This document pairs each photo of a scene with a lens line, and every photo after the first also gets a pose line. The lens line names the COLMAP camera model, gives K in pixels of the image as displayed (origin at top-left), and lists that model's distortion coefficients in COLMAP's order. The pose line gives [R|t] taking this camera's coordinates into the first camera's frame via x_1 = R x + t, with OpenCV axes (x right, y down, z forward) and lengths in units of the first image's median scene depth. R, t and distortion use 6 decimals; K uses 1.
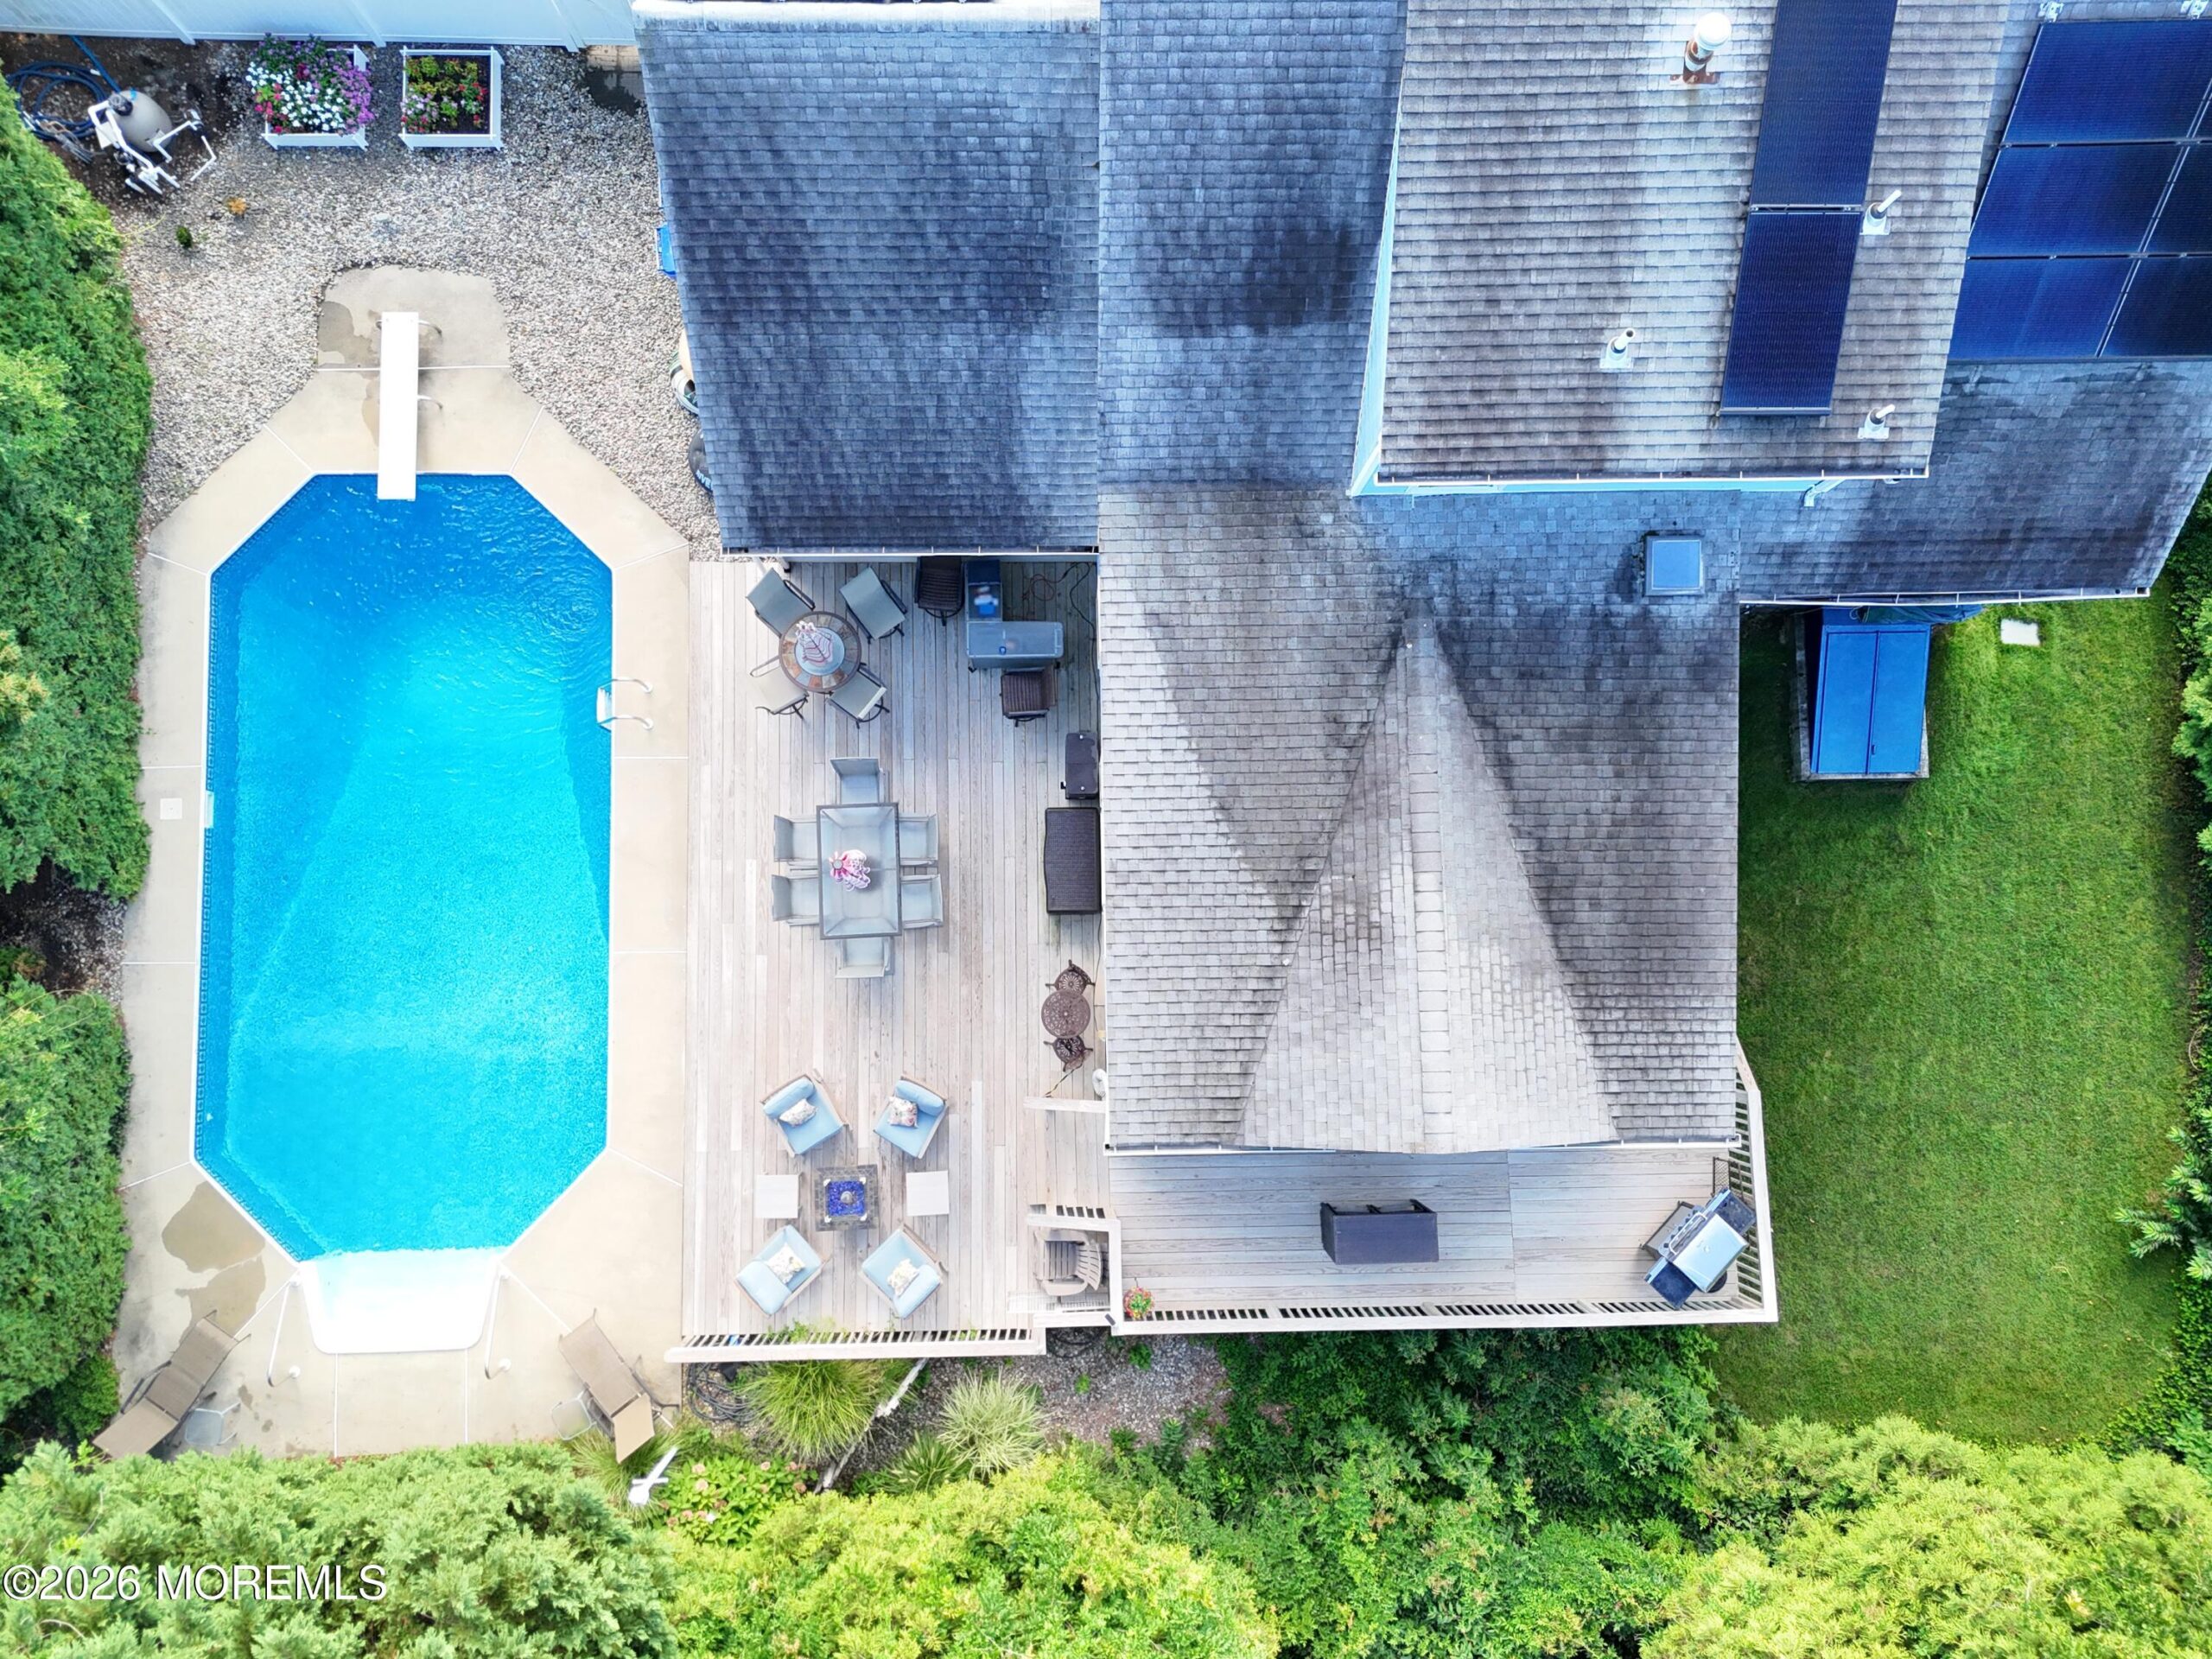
lens RADIAL K [[1628.1, 0, 1098.0], [0, 1628.1, 828.9], [0, 0, 1]] dist [0.071585, -0.063046]
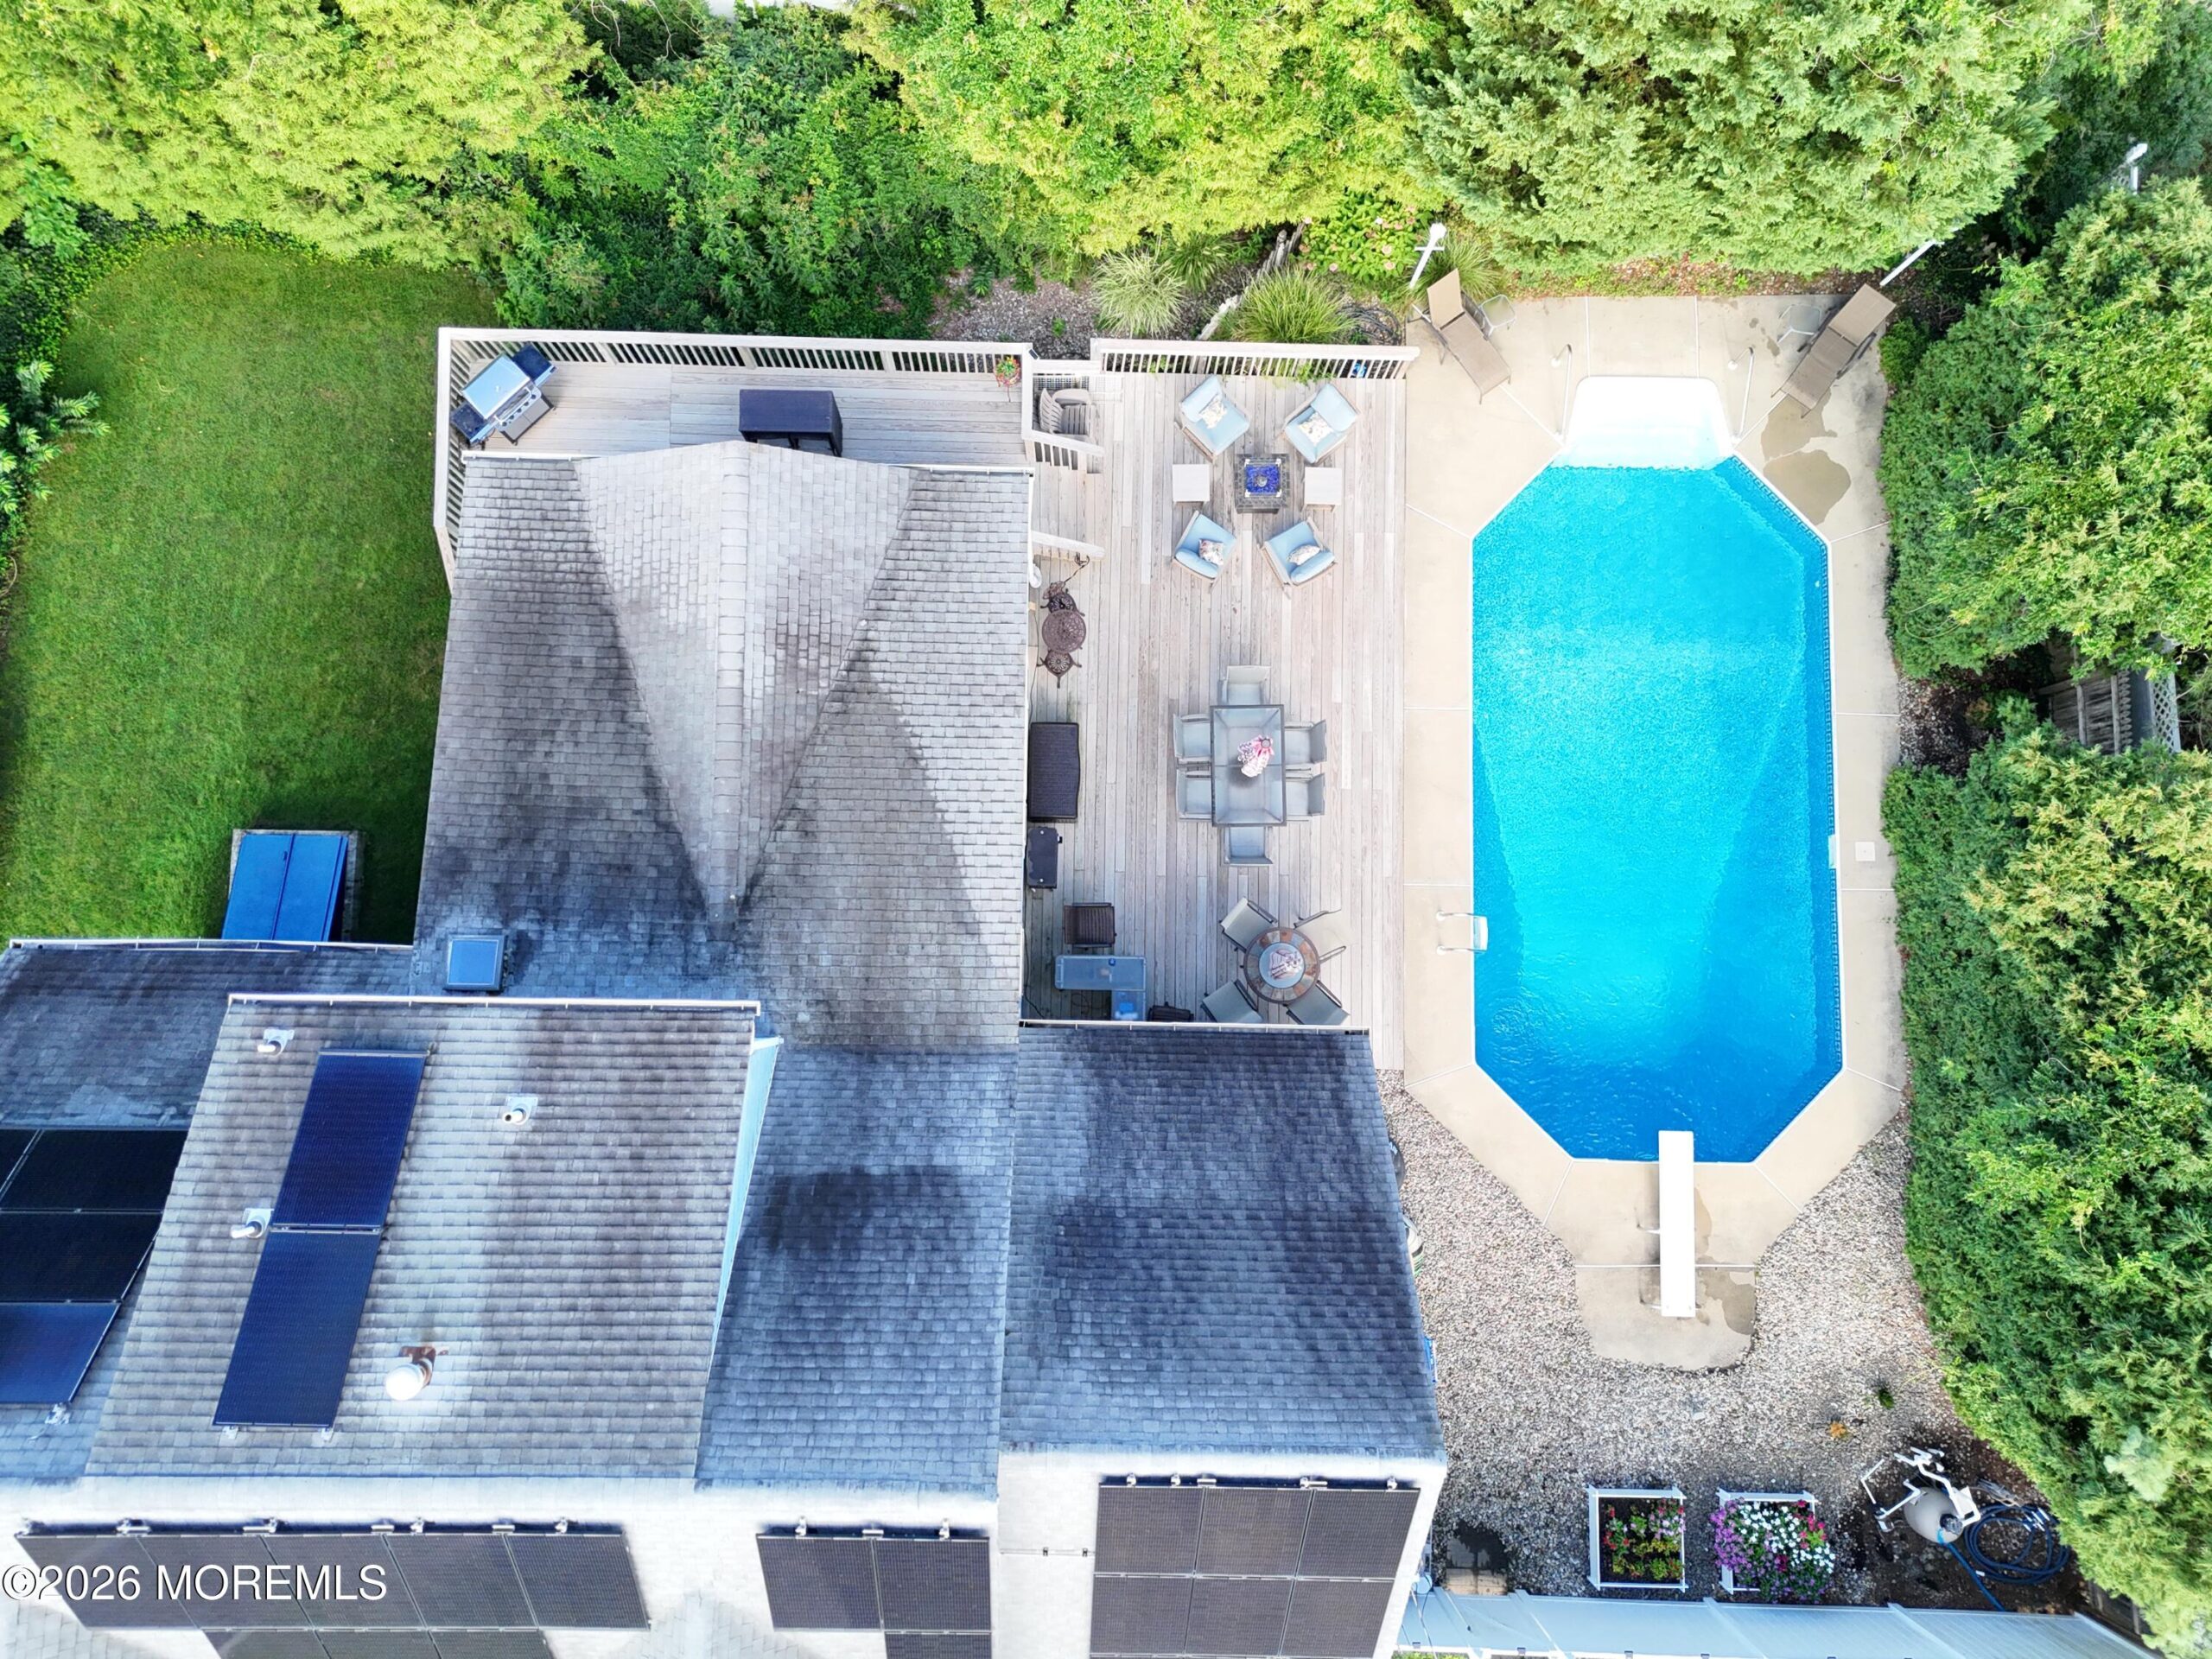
lens RADIAL K [[1628.1, 0, 1102.2], [0, 1628.1, 823.2], [0, 0, 1]] dist [0.071585, -0.063046]
pose [[-0.998438, -0.036548, -0.042260, -0.003912], [0.028313, -0.983030, 0.181245, -0.219238], [-0.048167, 0.179765, 0.982530, -0.064463]]
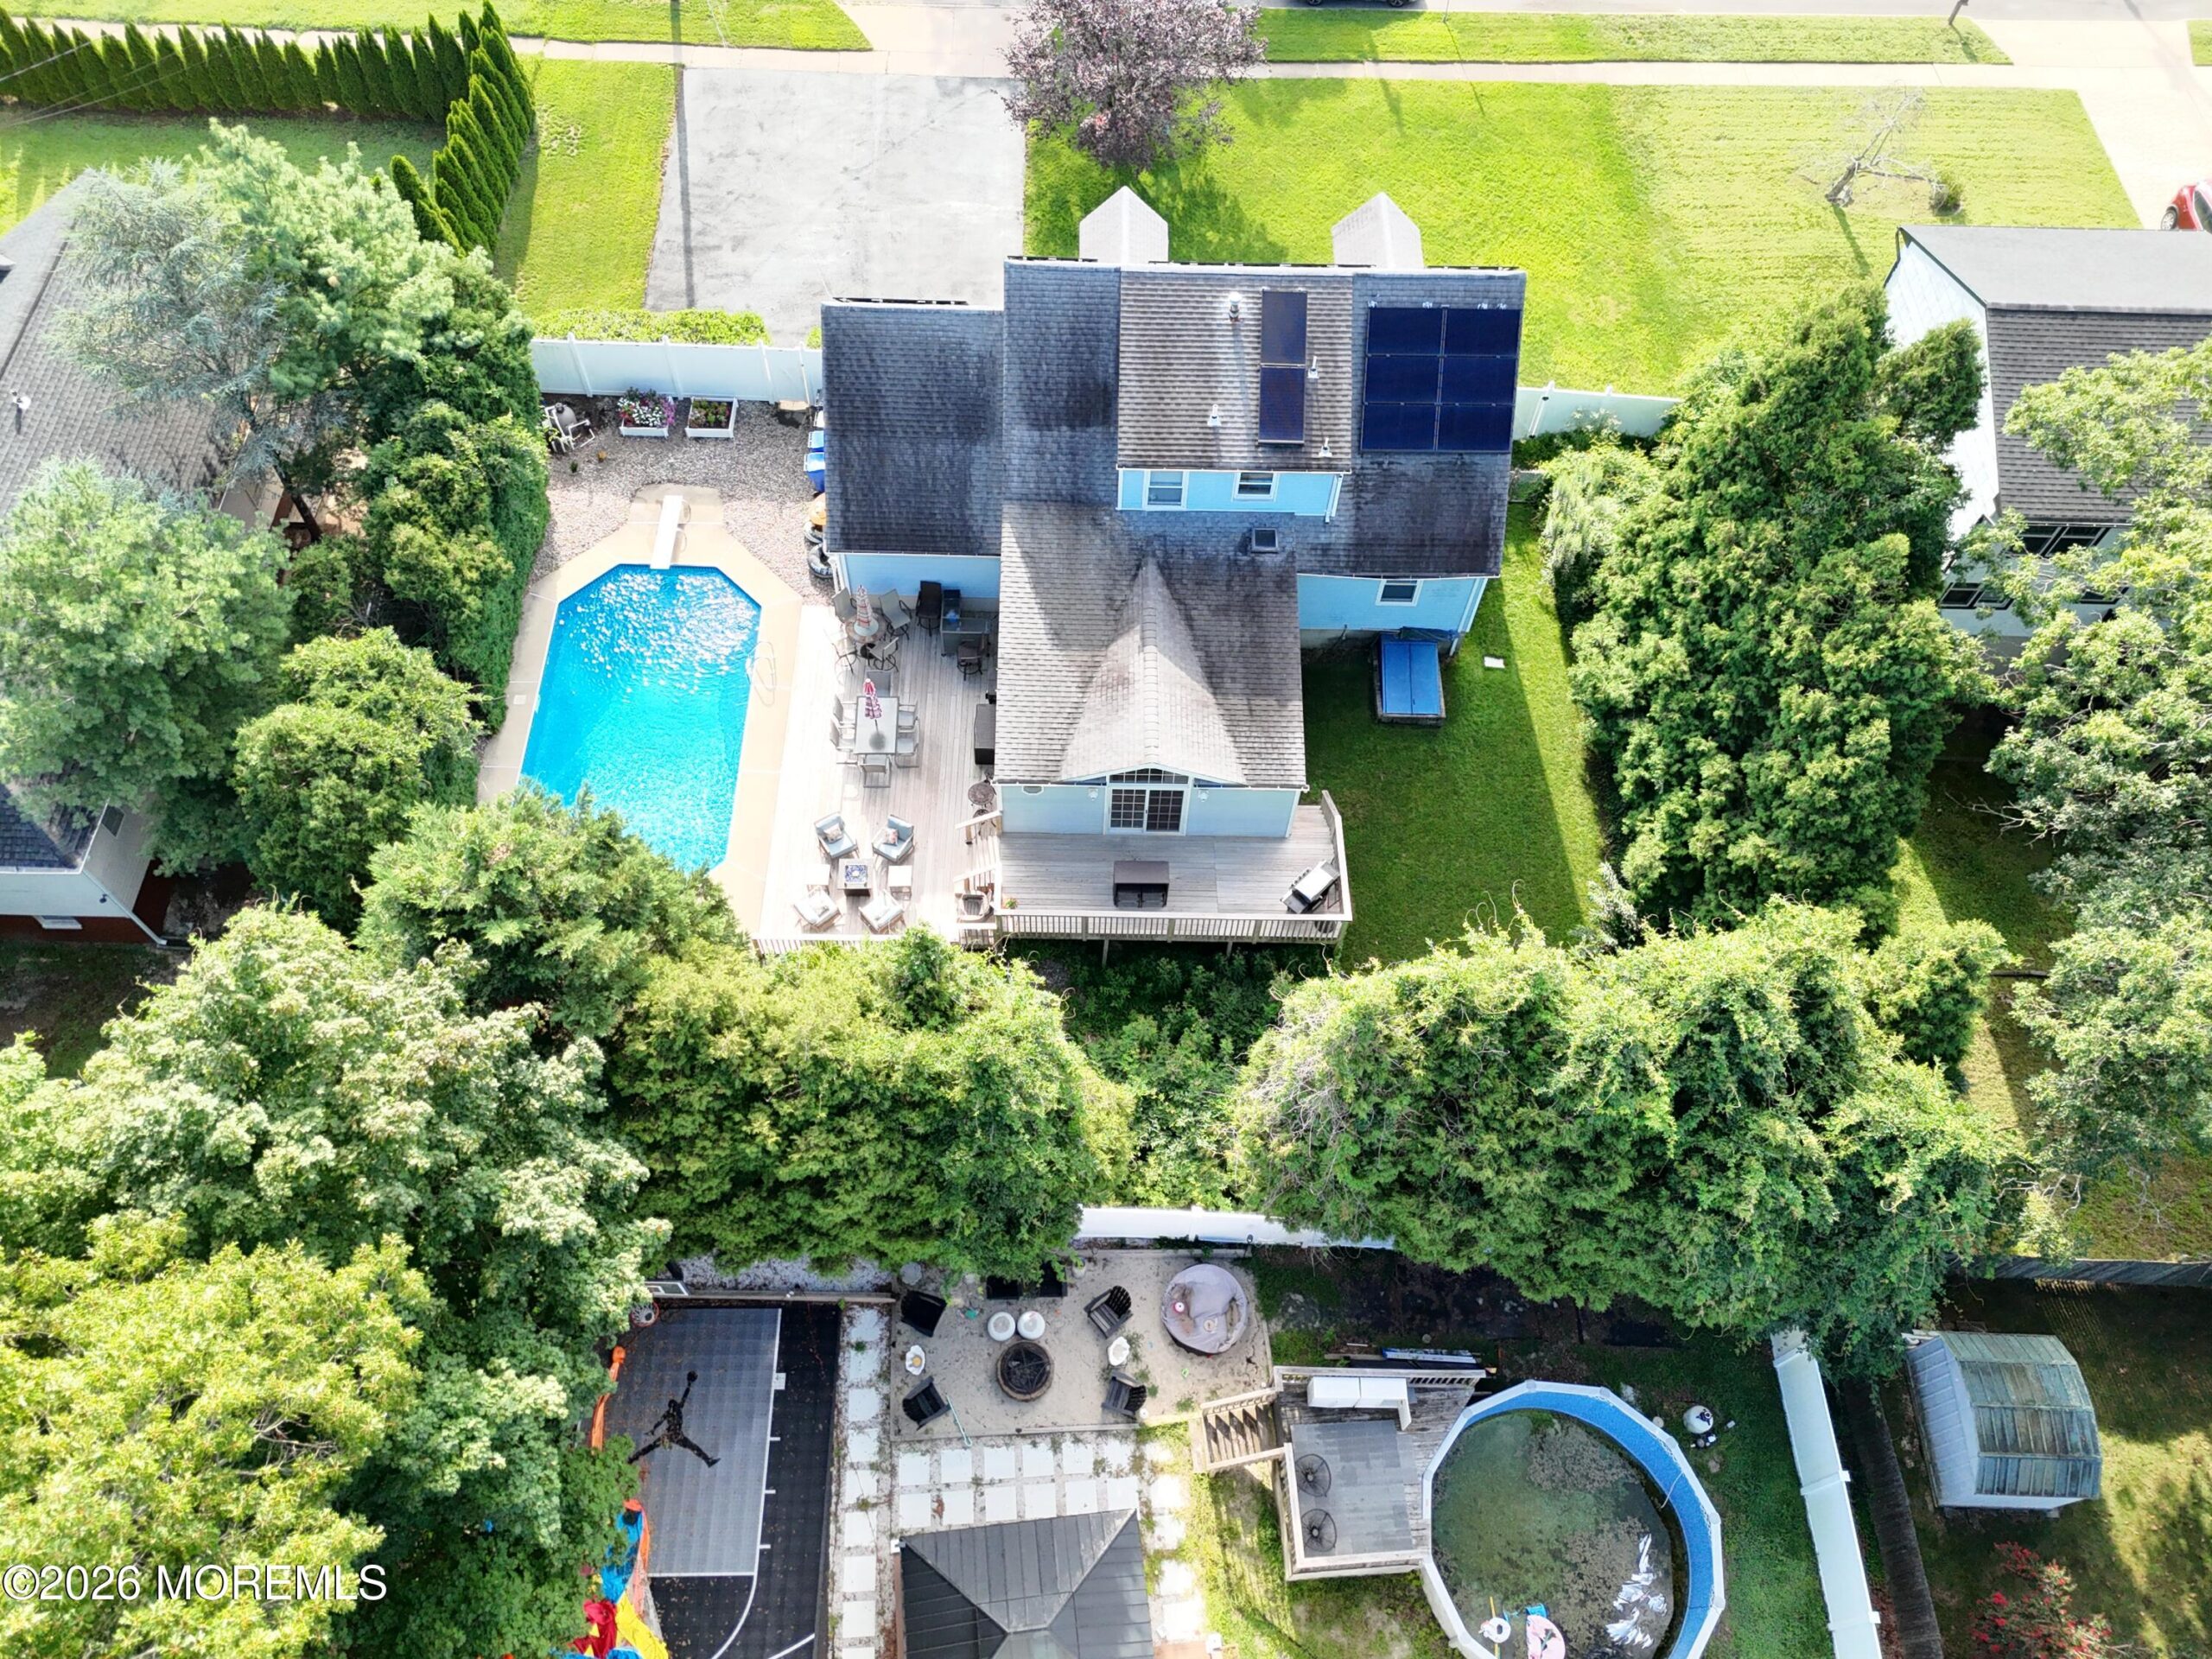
lens RADIAL K [[1628.1, 0, 1101.6], [0, 1628.1, 823.4], [0, 0, 1]] dist [0.071585, -0.063046]
pose [[0.999725, 0.021550, -0.009293, 0.140570], [-0.023435, 0.895631, -0.444181, 0.995934], [-0.001249, 0.444276, 0.895889, -0.673476]]
